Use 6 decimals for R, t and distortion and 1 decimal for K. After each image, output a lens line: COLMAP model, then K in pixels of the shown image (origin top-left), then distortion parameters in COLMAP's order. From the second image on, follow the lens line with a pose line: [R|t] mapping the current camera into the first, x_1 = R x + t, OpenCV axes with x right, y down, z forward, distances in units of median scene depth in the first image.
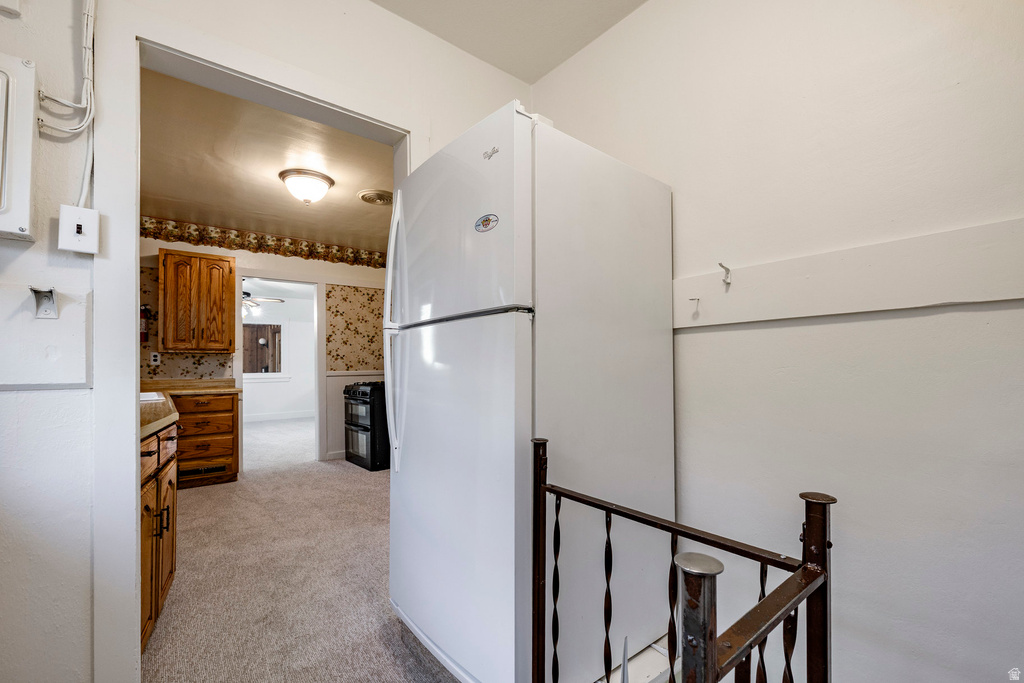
lens RADIAL K [[434.0, 0, 509.9], [0, 434.0, 329.8], [0, 0, 1]] dist [-0.000980, -0.000101]
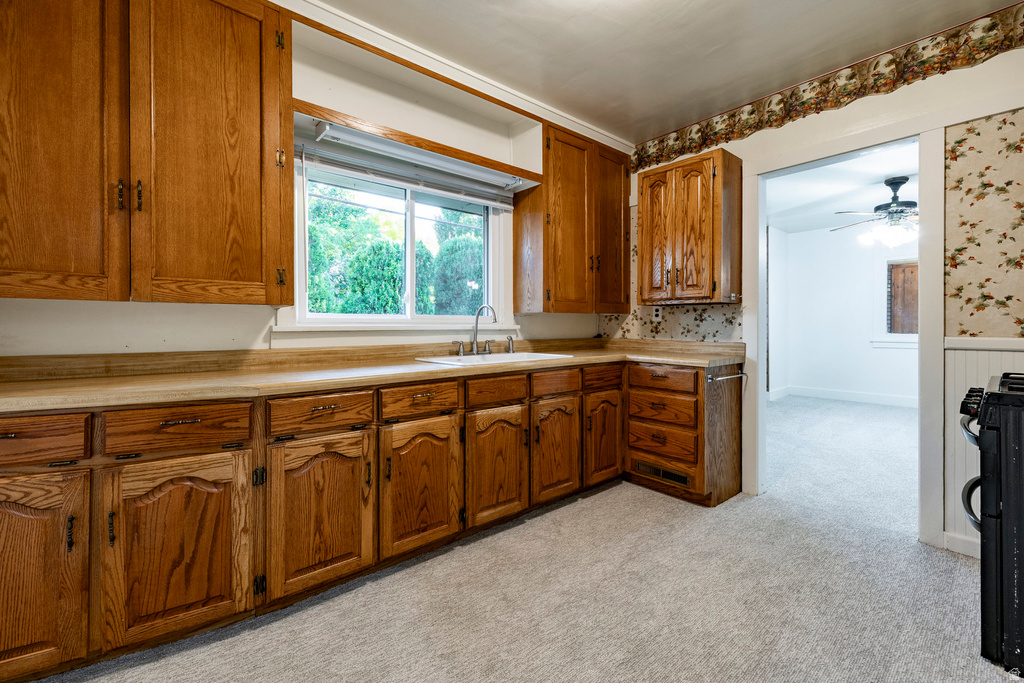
lens RADIAL K [[434.0, 0, 509.9], [0, 434.0, 329.8], [0, 0, 1]] dist [-0.000980, -0.000101]
pose [[0.023260, 0.020558, -0.999518, -0.018951], [0.078987, 0.996625, 0.022337, 0.056911], [0.996604, -0.079469, 0.021558, 0.705836]]
